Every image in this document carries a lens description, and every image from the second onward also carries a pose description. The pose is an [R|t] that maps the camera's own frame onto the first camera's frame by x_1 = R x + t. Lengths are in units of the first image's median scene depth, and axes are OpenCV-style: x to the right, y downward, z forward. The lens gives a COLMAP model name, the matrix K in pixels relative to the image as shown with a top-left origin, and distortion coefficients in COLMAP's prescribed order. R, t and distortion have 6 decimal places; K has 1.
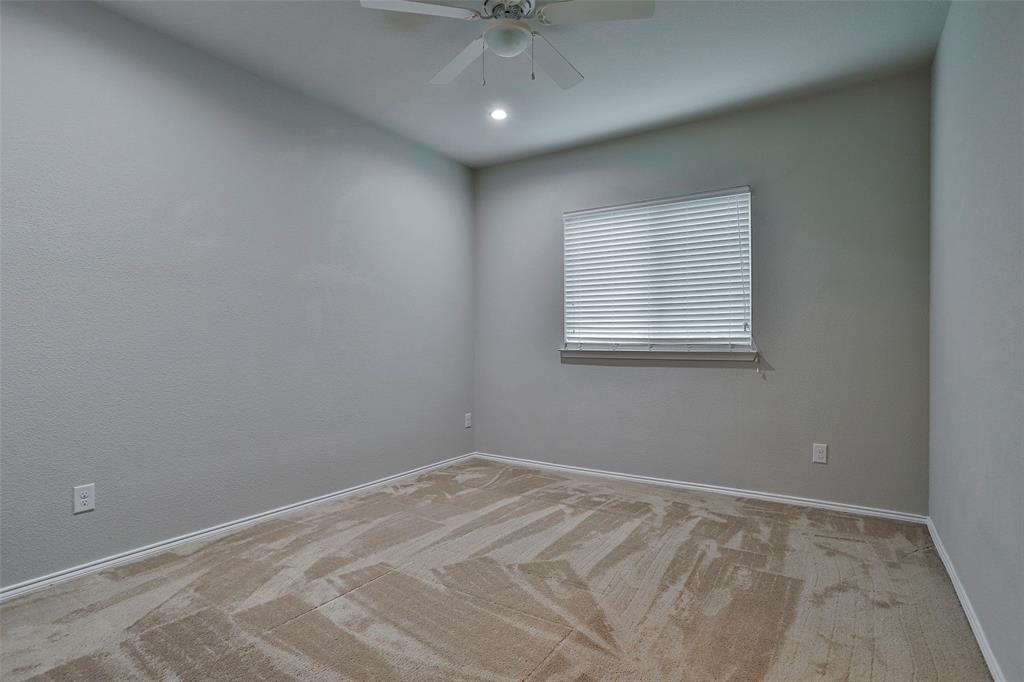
lens RADIAL K [[525.6, 0, 514.0], [0, 525.6, 343.2], [0, 0, 1]] dist [-0.044433, 0.023023]
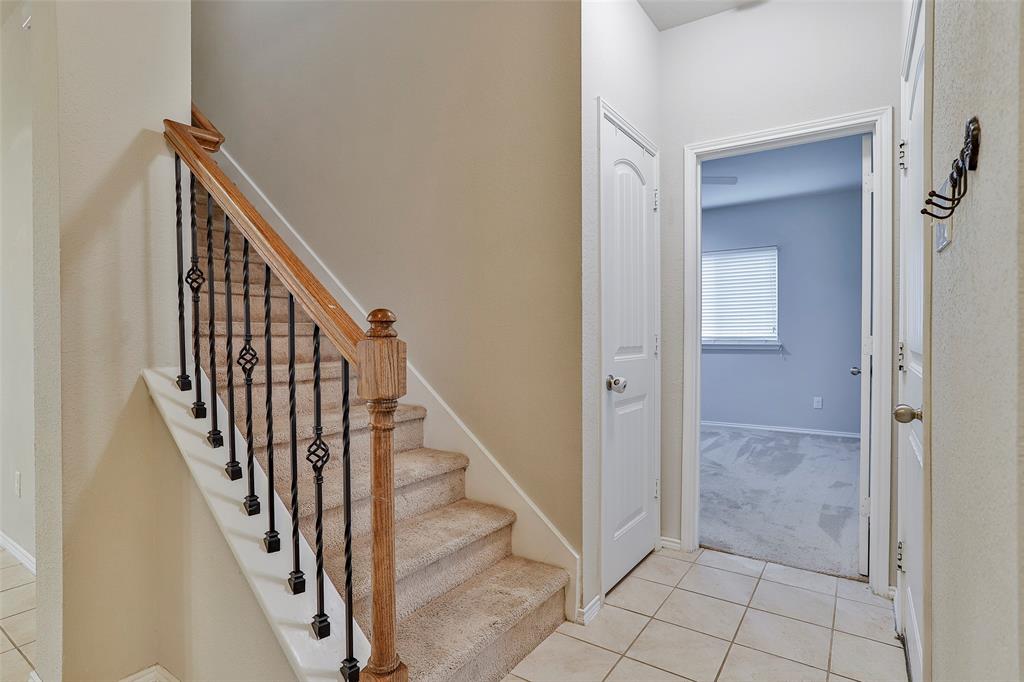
lens RADIAL K [[525.6, 0, 509.8], [0, 525.6, 340.1], [0, 0, 1]] dist [-0.044433, 0.023023]
pose [[0.999632, 0.000779, -0.027128, -0.394822], [-0.000625, 0.999984, 0.005690, -0.007275], [0.027132, -0.005671, 0.999616, -0.764500]]
